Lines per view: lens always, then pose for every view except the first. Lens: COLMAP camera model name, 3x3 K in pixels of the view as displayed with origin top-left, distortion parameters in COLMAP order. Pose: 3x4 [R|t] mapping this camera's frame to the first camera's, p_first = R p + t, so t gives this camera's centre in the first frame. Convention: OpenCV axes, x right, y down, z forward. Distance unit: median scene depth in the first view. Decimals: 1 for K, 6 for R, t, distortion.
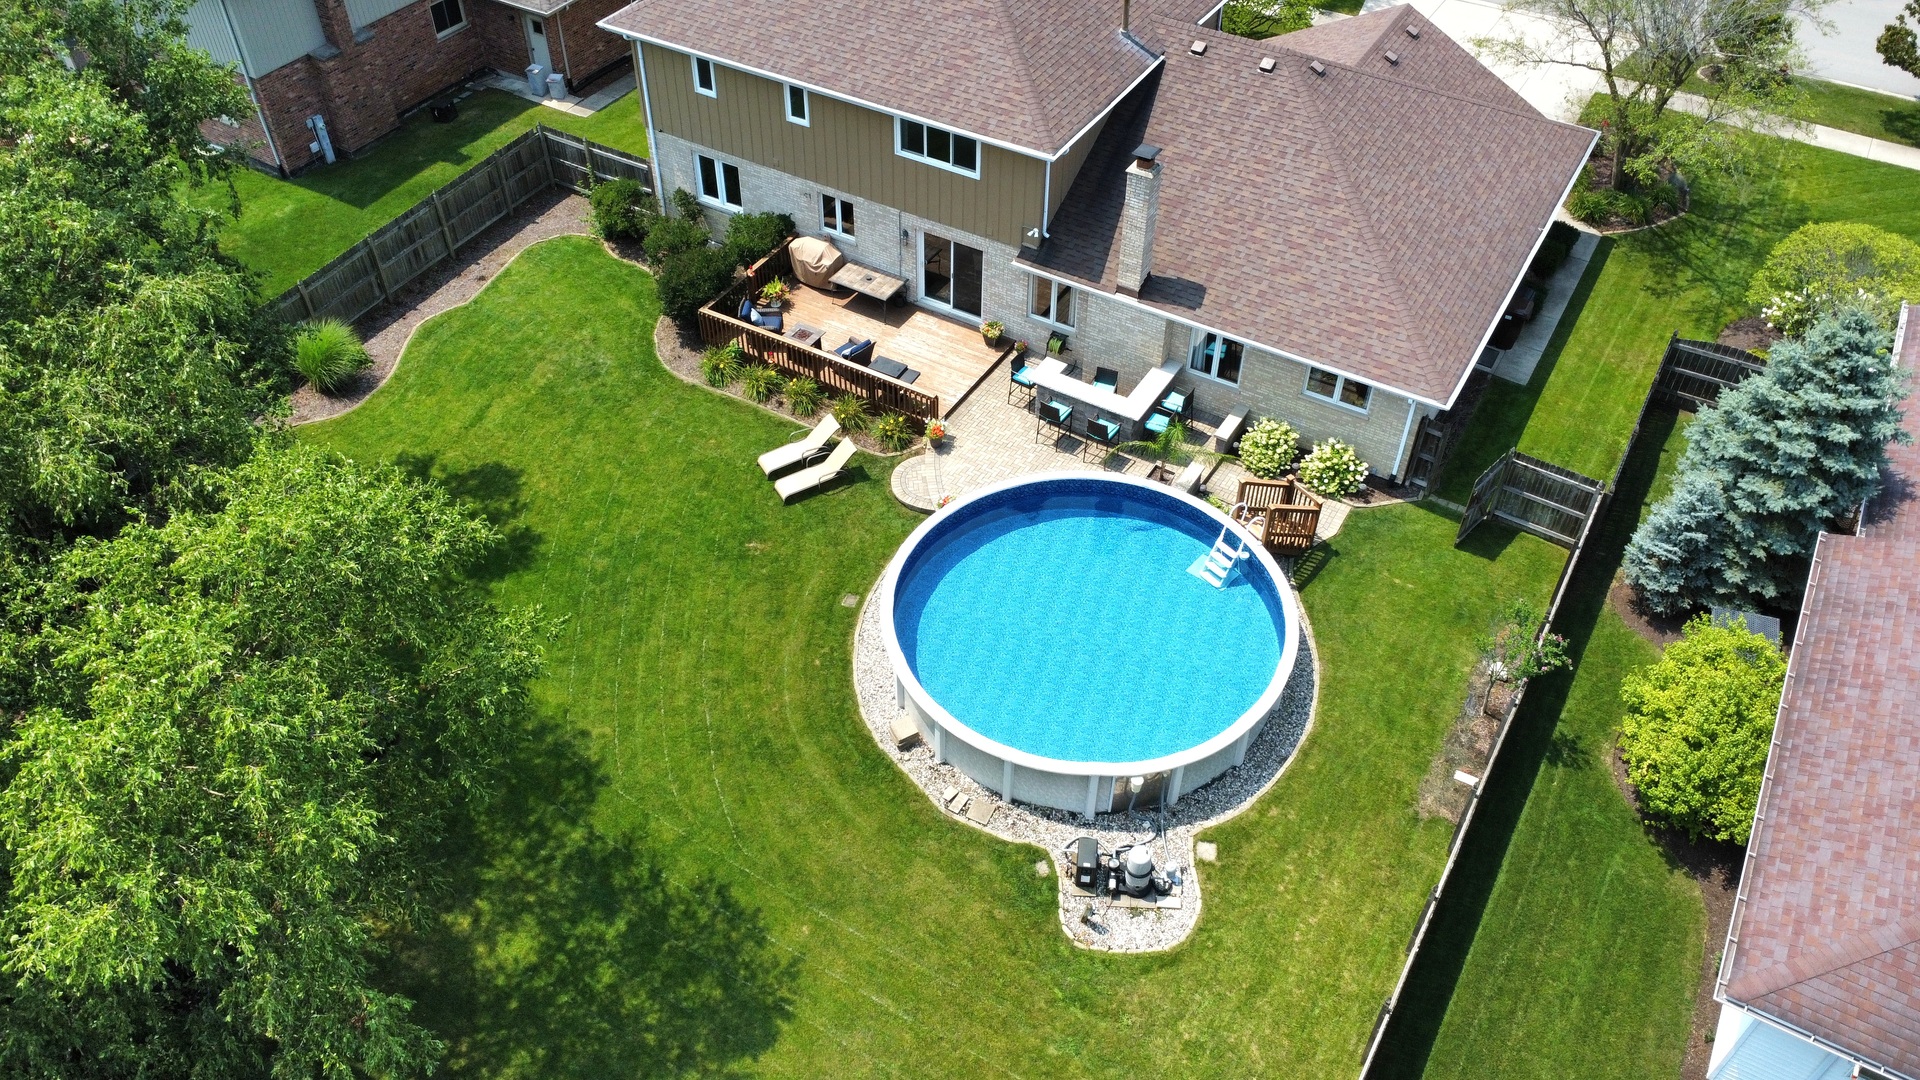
lens RADIAL K [[1443.9, 0, 960.0], [0, 1443.9, 540.0], [0, 0, 1]] dist [0.006064, -0.003548]
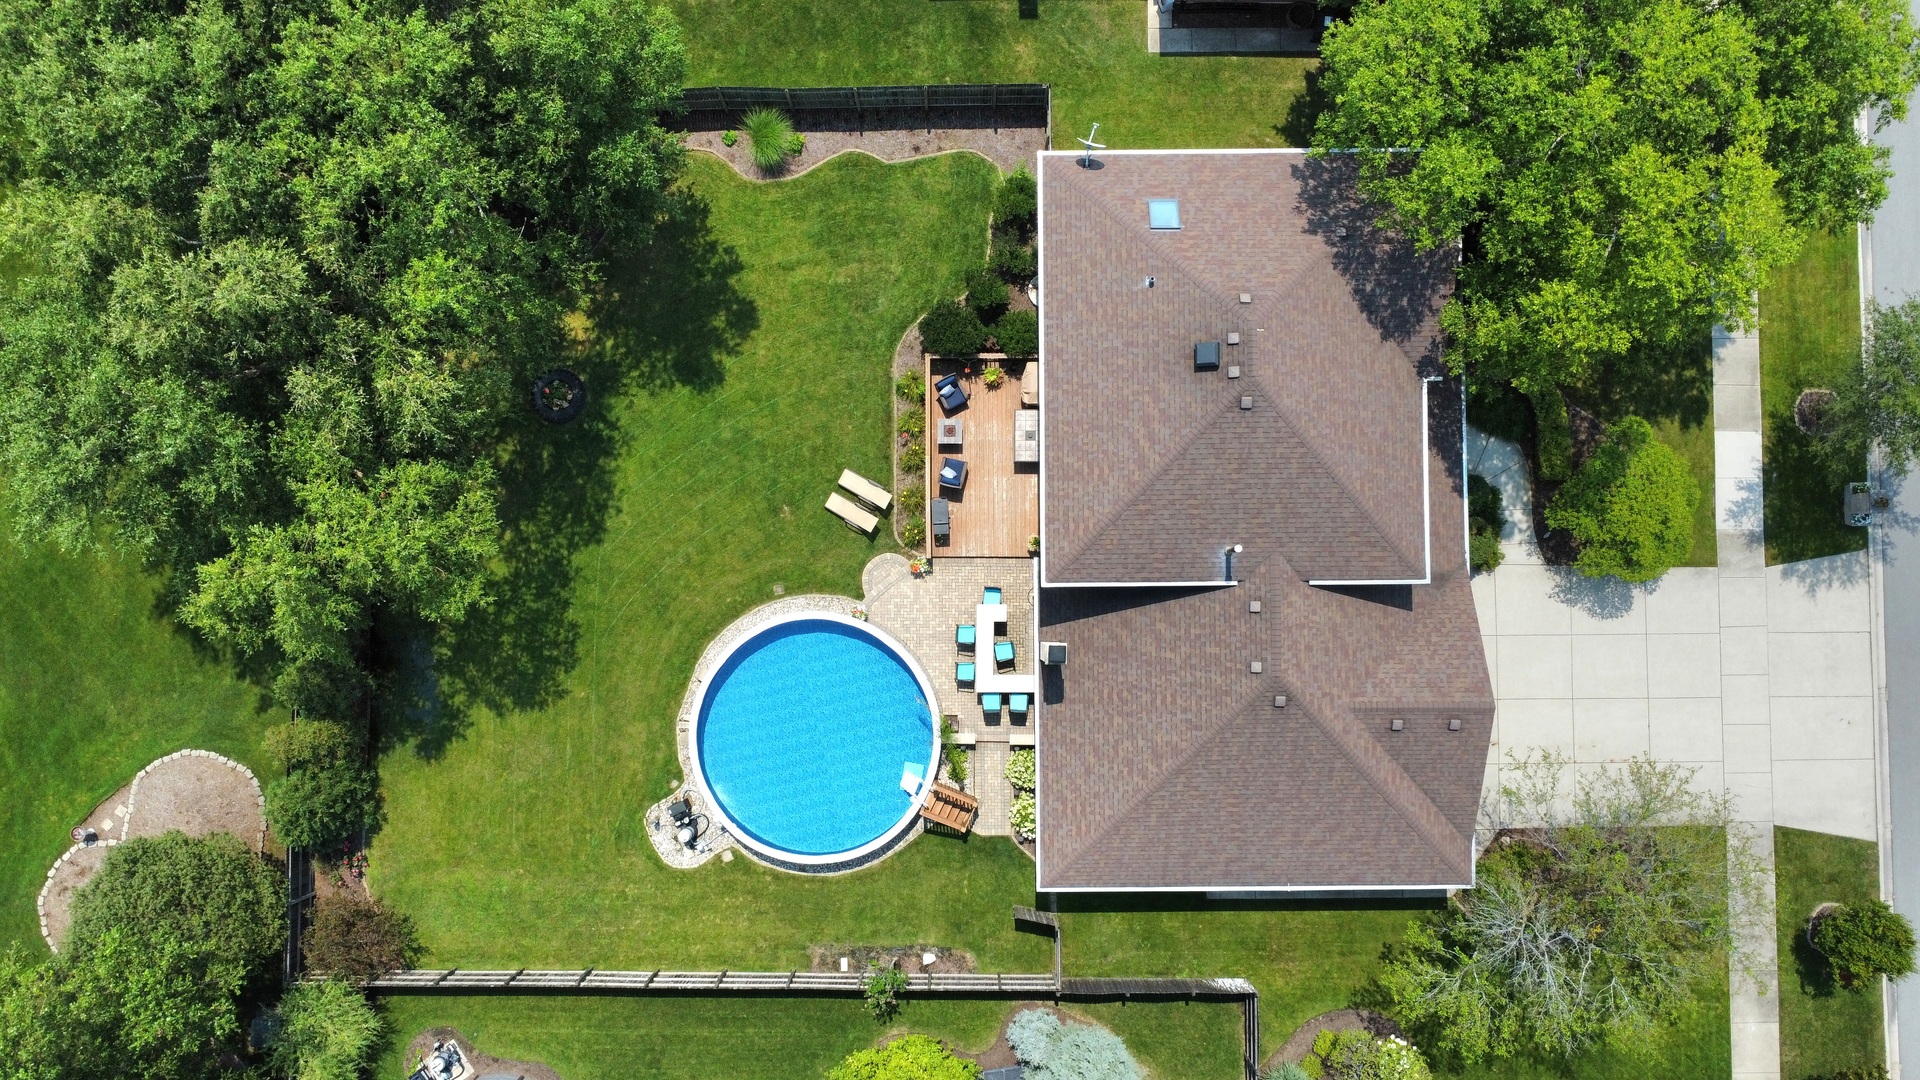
lens RADIAL K [[1443.9, 0, 960.0], [0, 1443.9, 540.0], [0, 0, 1]] dist [0.006064, -0.003548]
pose [[0.513985, 0.856871, -0.039883, 0.038424], [-0.595853, 0.390090, 0.701989, -1.071122], [0.617072, -0.337048, 0.711070, 0.004489]]
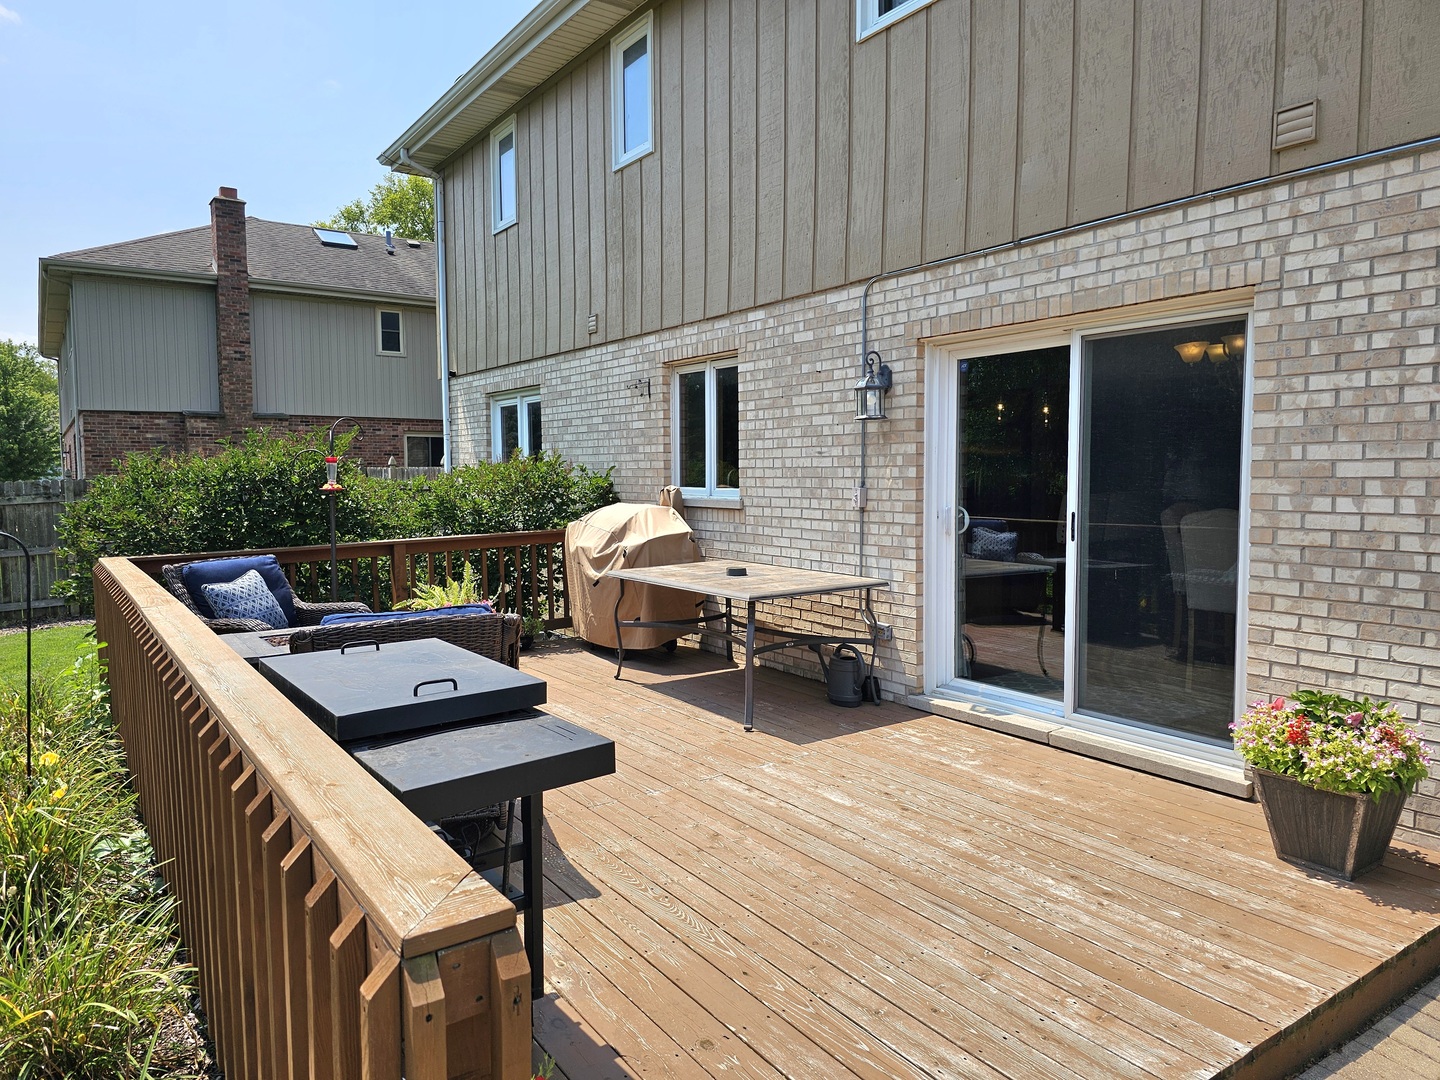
lens RADIAL K [[986.0, 0, 720.0], [0, 986.0, 540.0], [0, 0, 1]] dist [-0.000712, -0.000406]
pose [[0.907900, 0.016080, -0.418878, 0.007686], [-0.279005, 0.768952, -0.575213, -0.088934], [0.312847, 0.639105, 0.702618, 0.913178]]
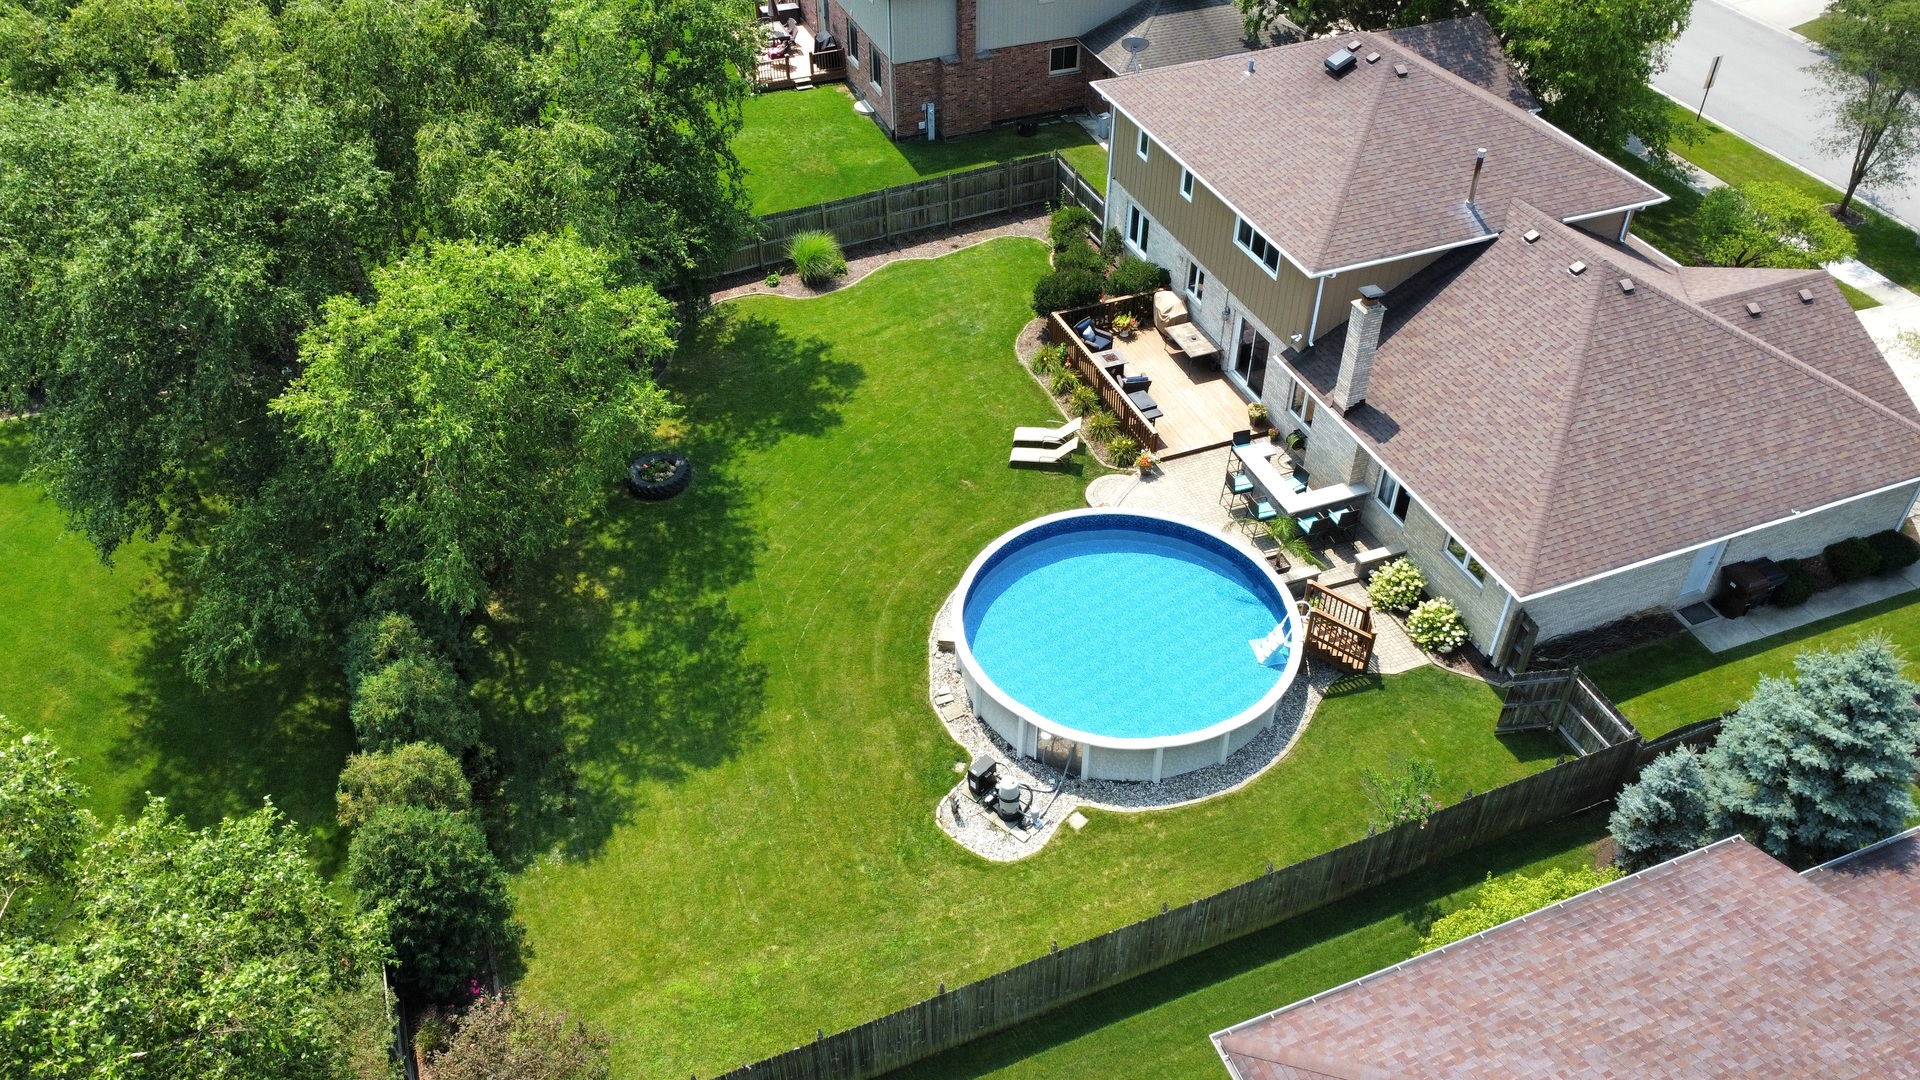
lens RADIAL K [[1443.9, 0, 960.0], [0, 1443.9, 540.0], [0, 0, 1]] dist [0.006064, -0.003548]
pose [[0.787821, 0.391981, -0.475068, 0.431857], [-0.420966, 0.905739, 0.049228, -0.009870], [0.449584, 0.161205, 0.878571, -0.100103]]
